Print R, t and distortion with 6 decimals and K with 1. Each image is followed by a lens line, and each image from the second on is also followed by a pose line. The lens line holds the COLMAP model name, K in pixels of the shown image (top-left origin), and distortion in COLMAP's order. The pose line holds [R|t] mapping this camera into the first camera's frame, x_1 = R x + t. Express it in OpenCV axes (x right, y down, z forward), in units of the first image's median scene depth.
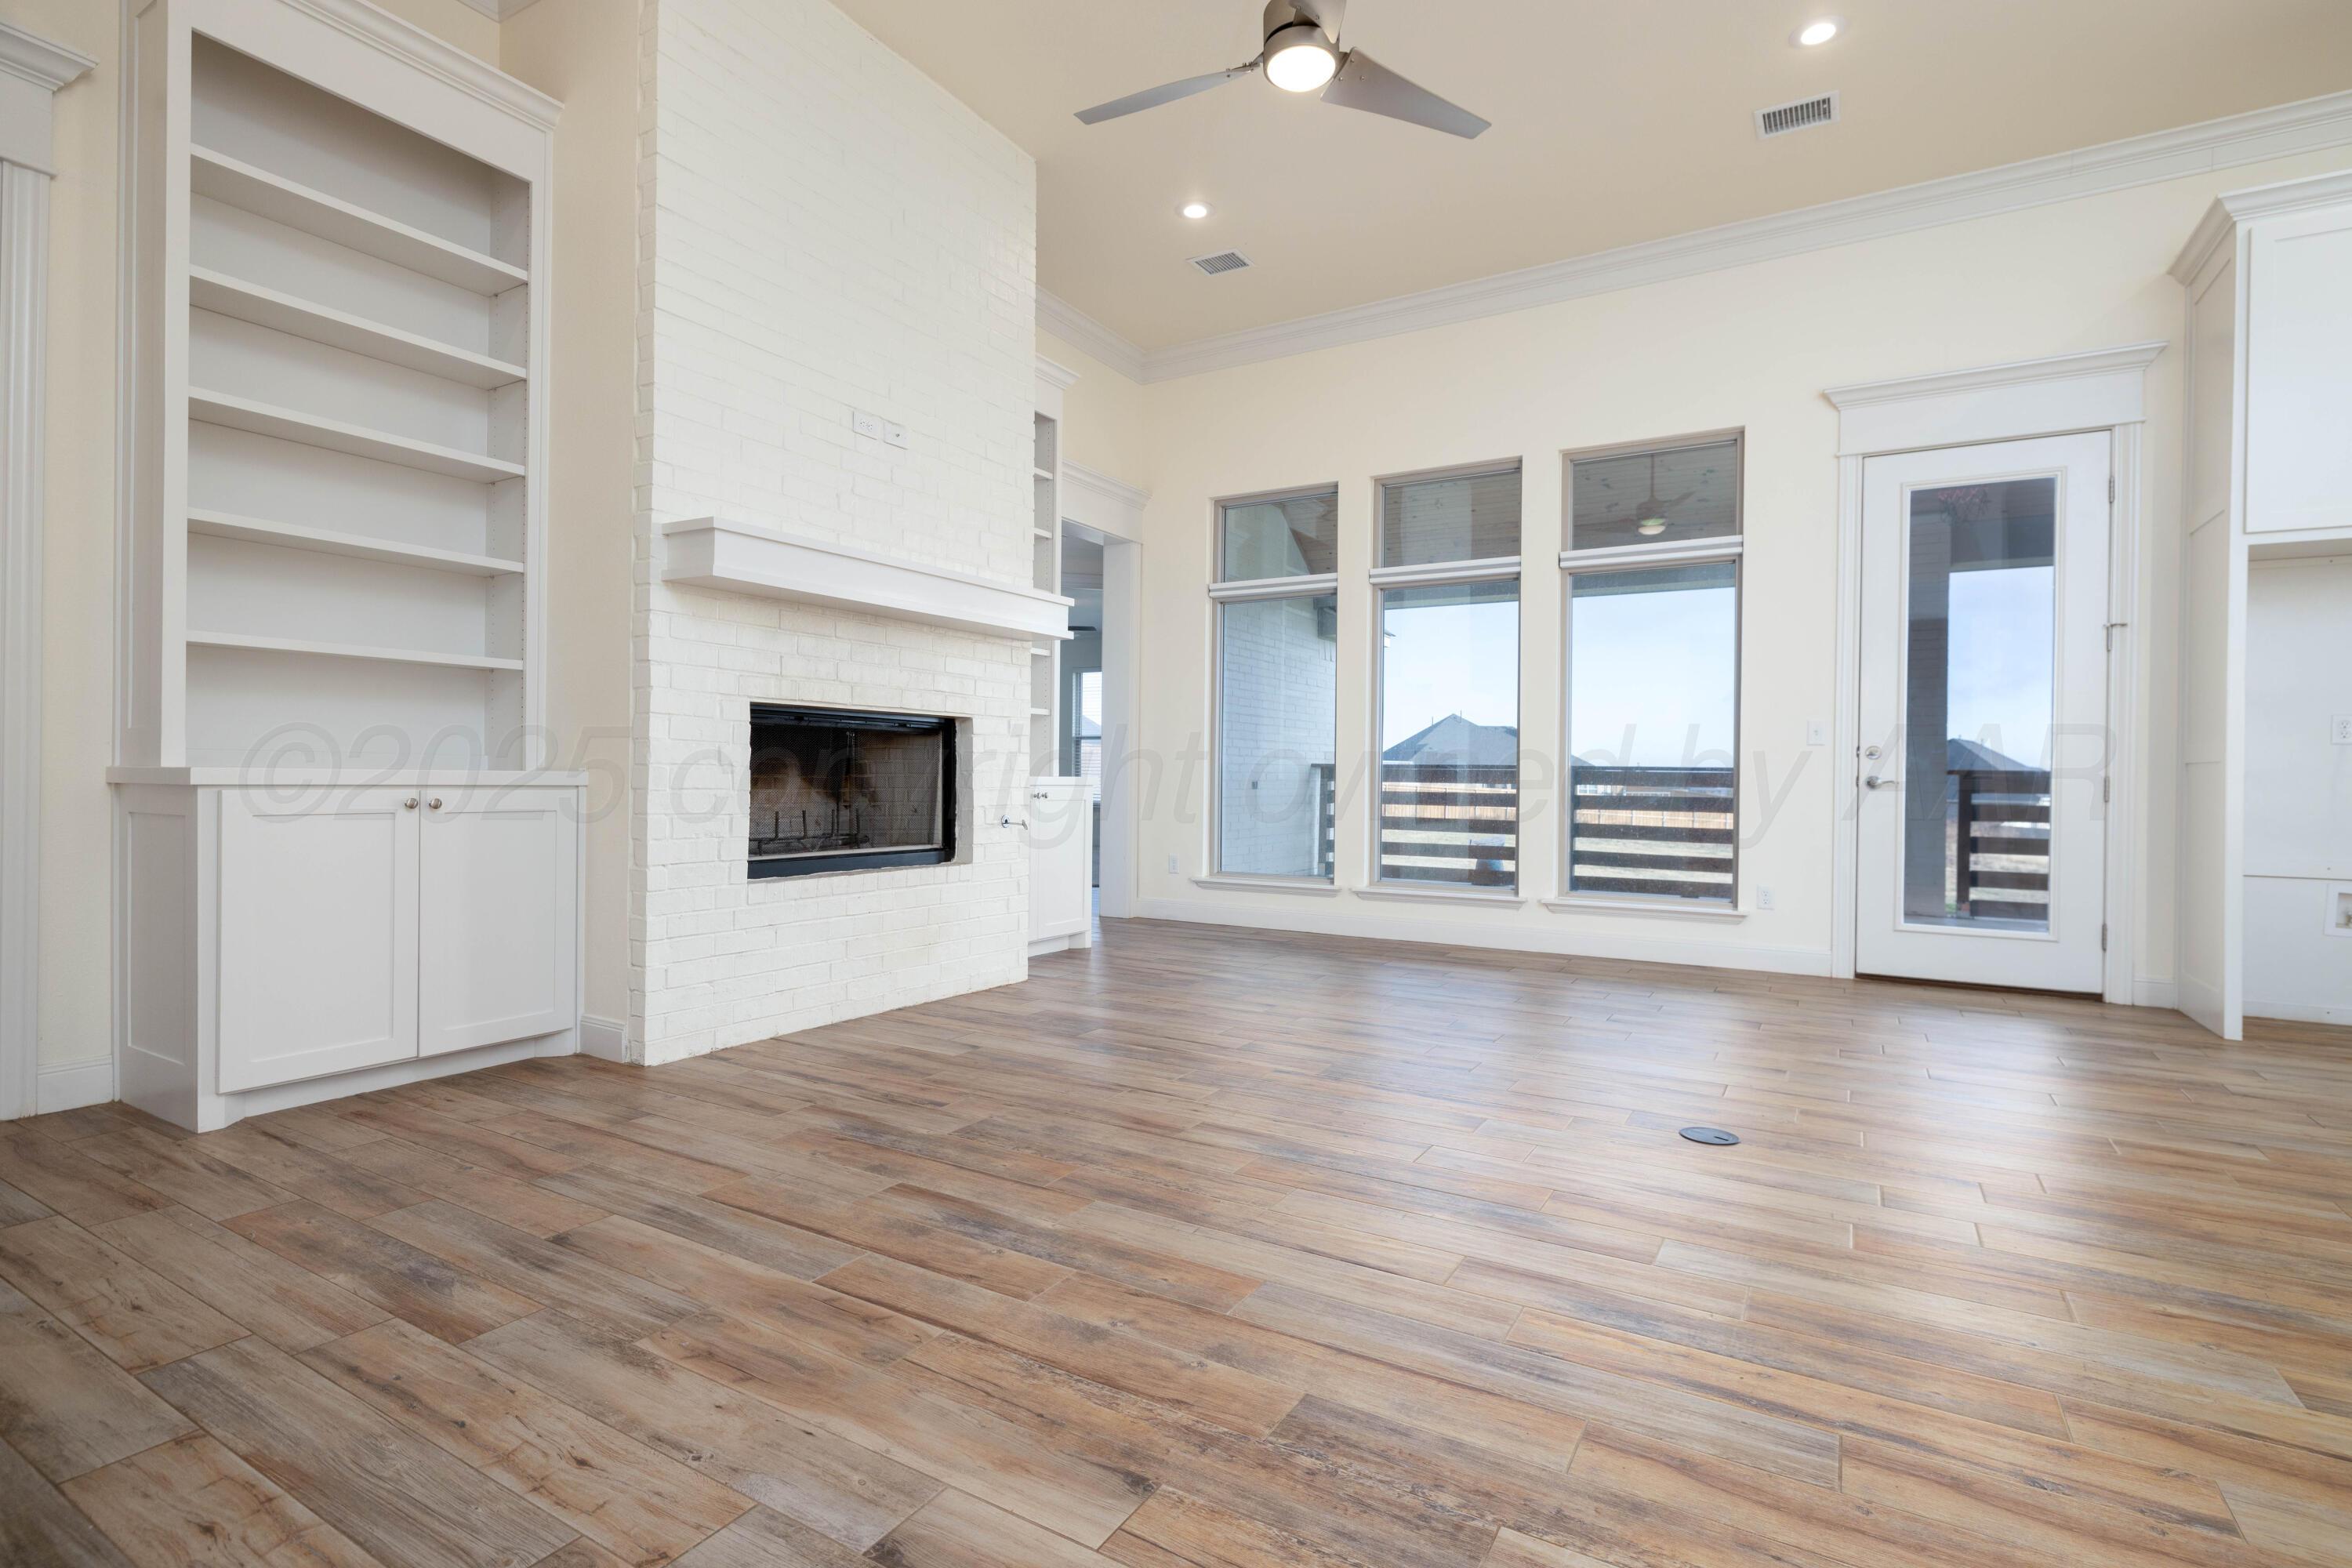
lens RADIAL K [[1142.2, 0, 1126.3], [0, 1142.2, 764.2], [0, 0, 1]] dist [-0.002624, -0.000745]
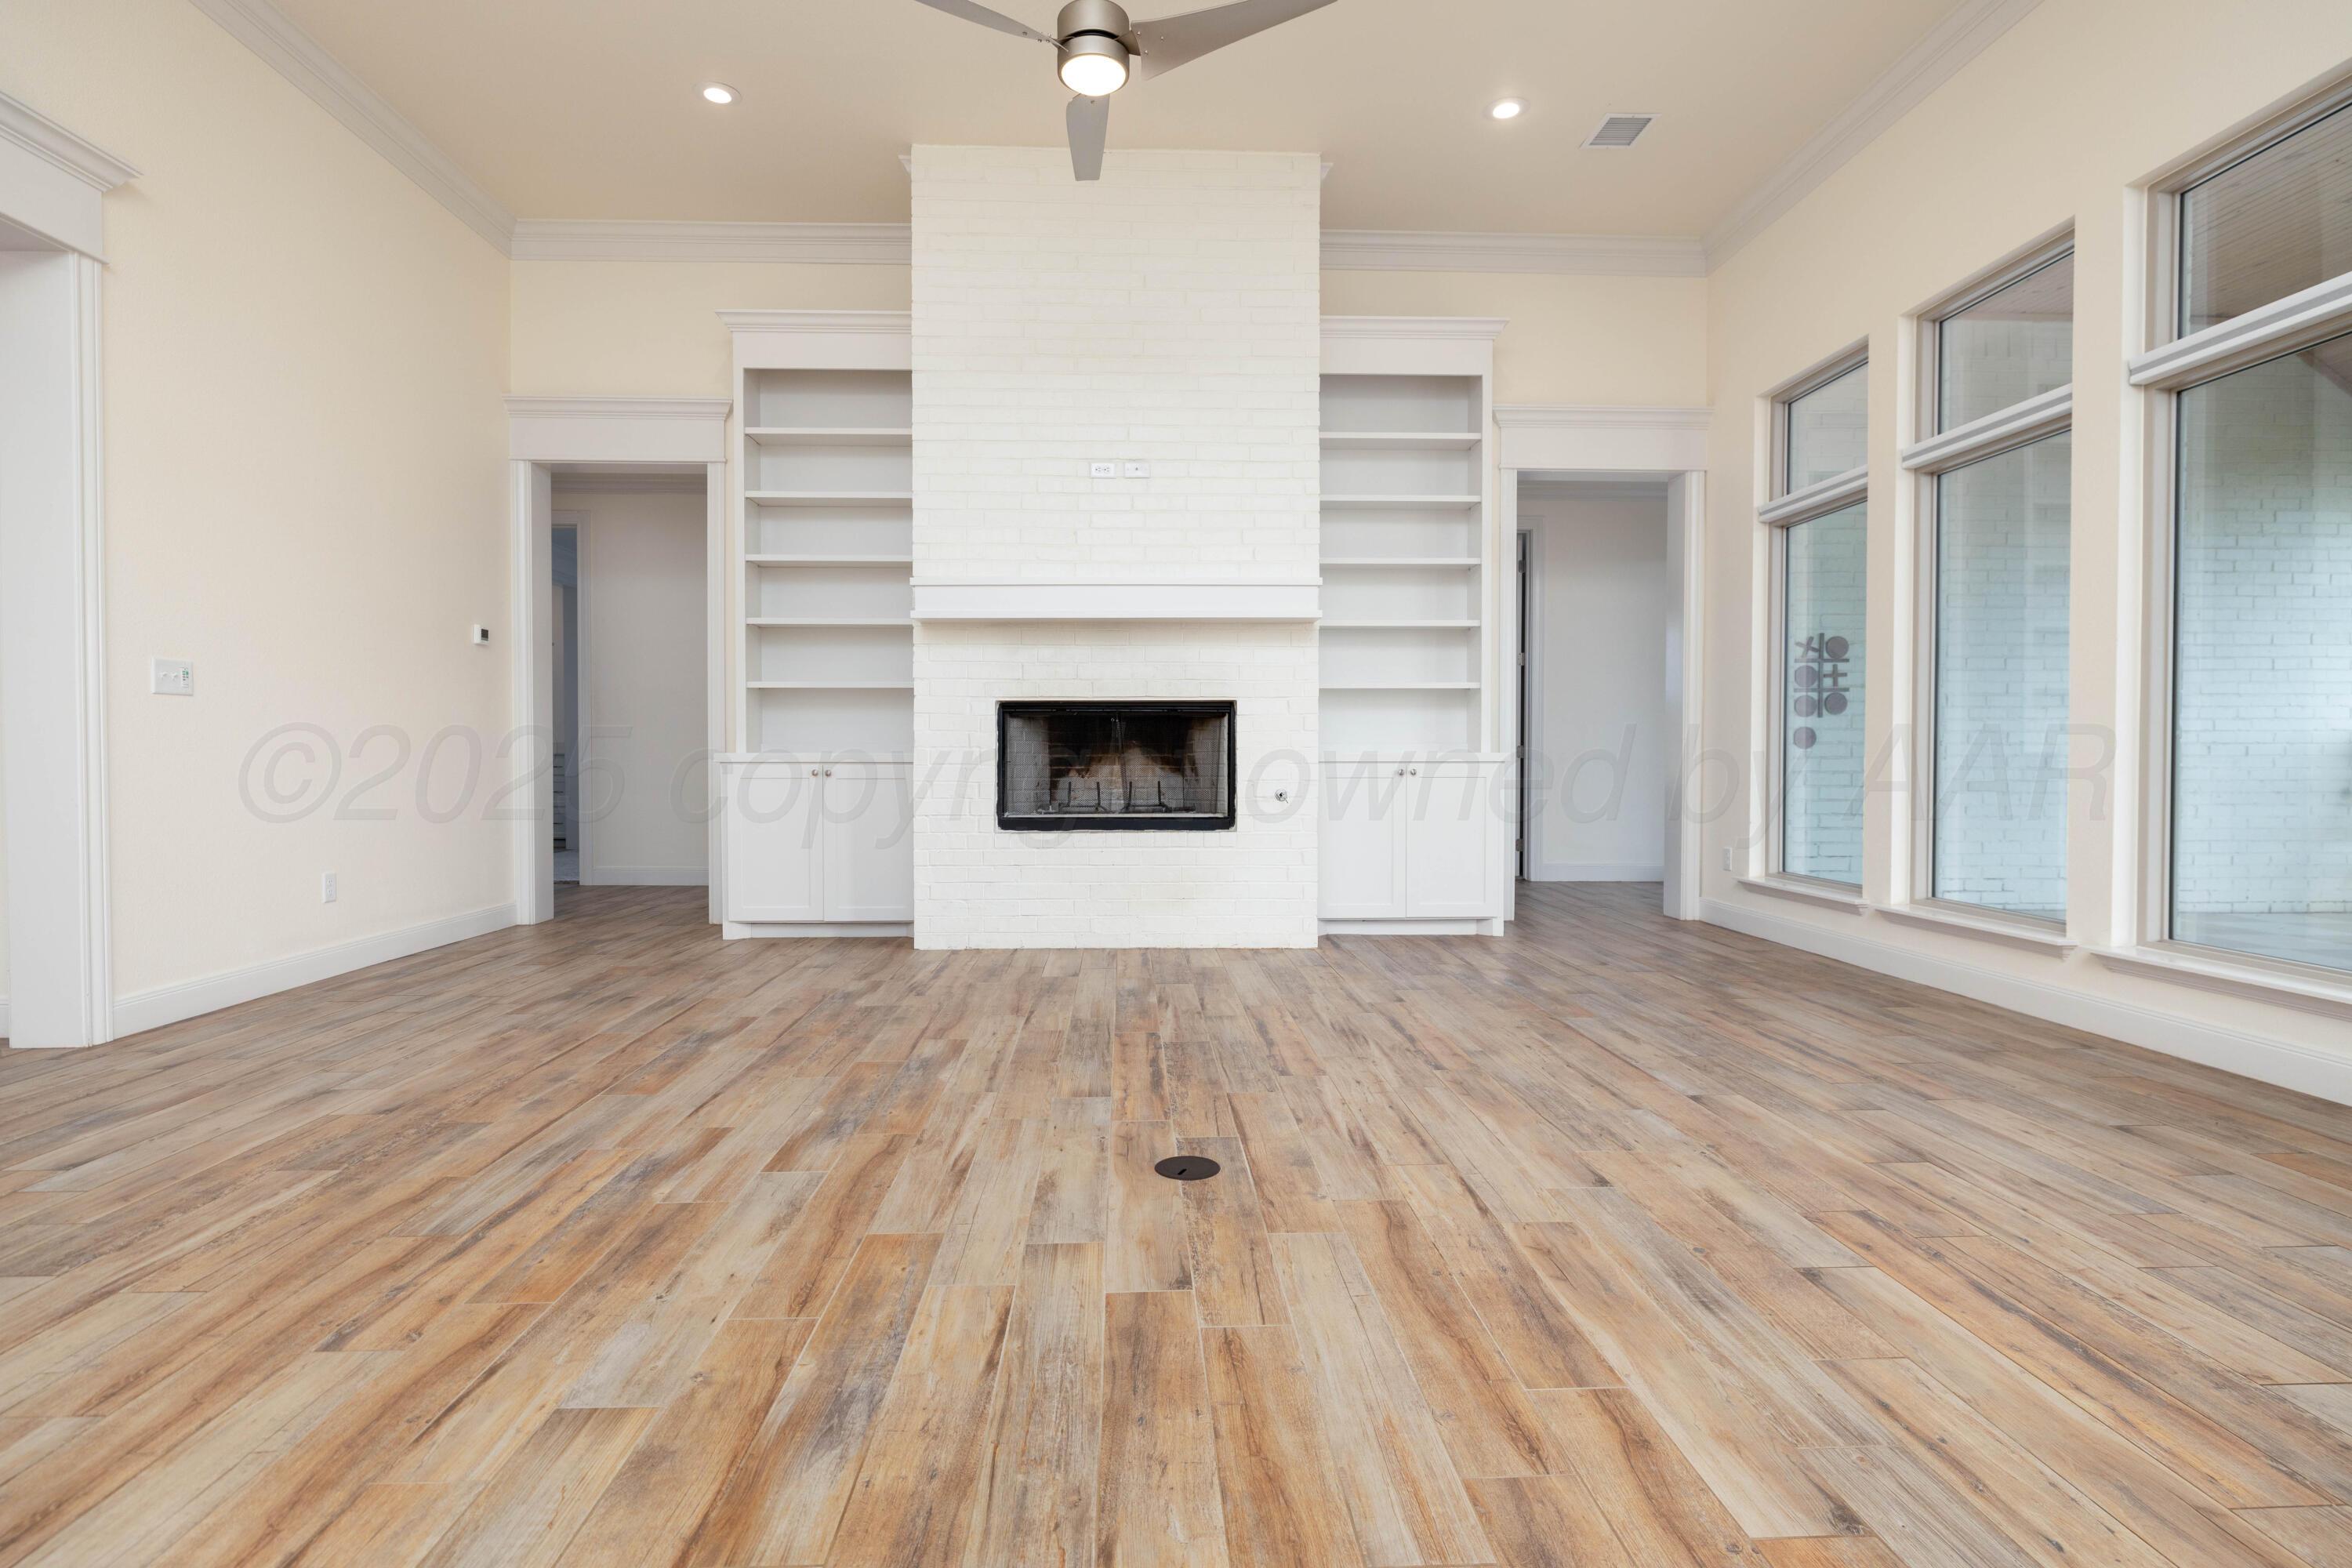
lens RADIAL K [[1142.2, 0, 1171.2], [0, 1142.2, 787.1], [0, 0, 1]] dist [-0.002624, -0.000745]
pose [[0.564455, 0.017288, -0.825283, 1.058109], [0.012957, 0.999472, 0.029799, 0.012238], [0.825362, -0.027513, 0.563933, 0.451365]]
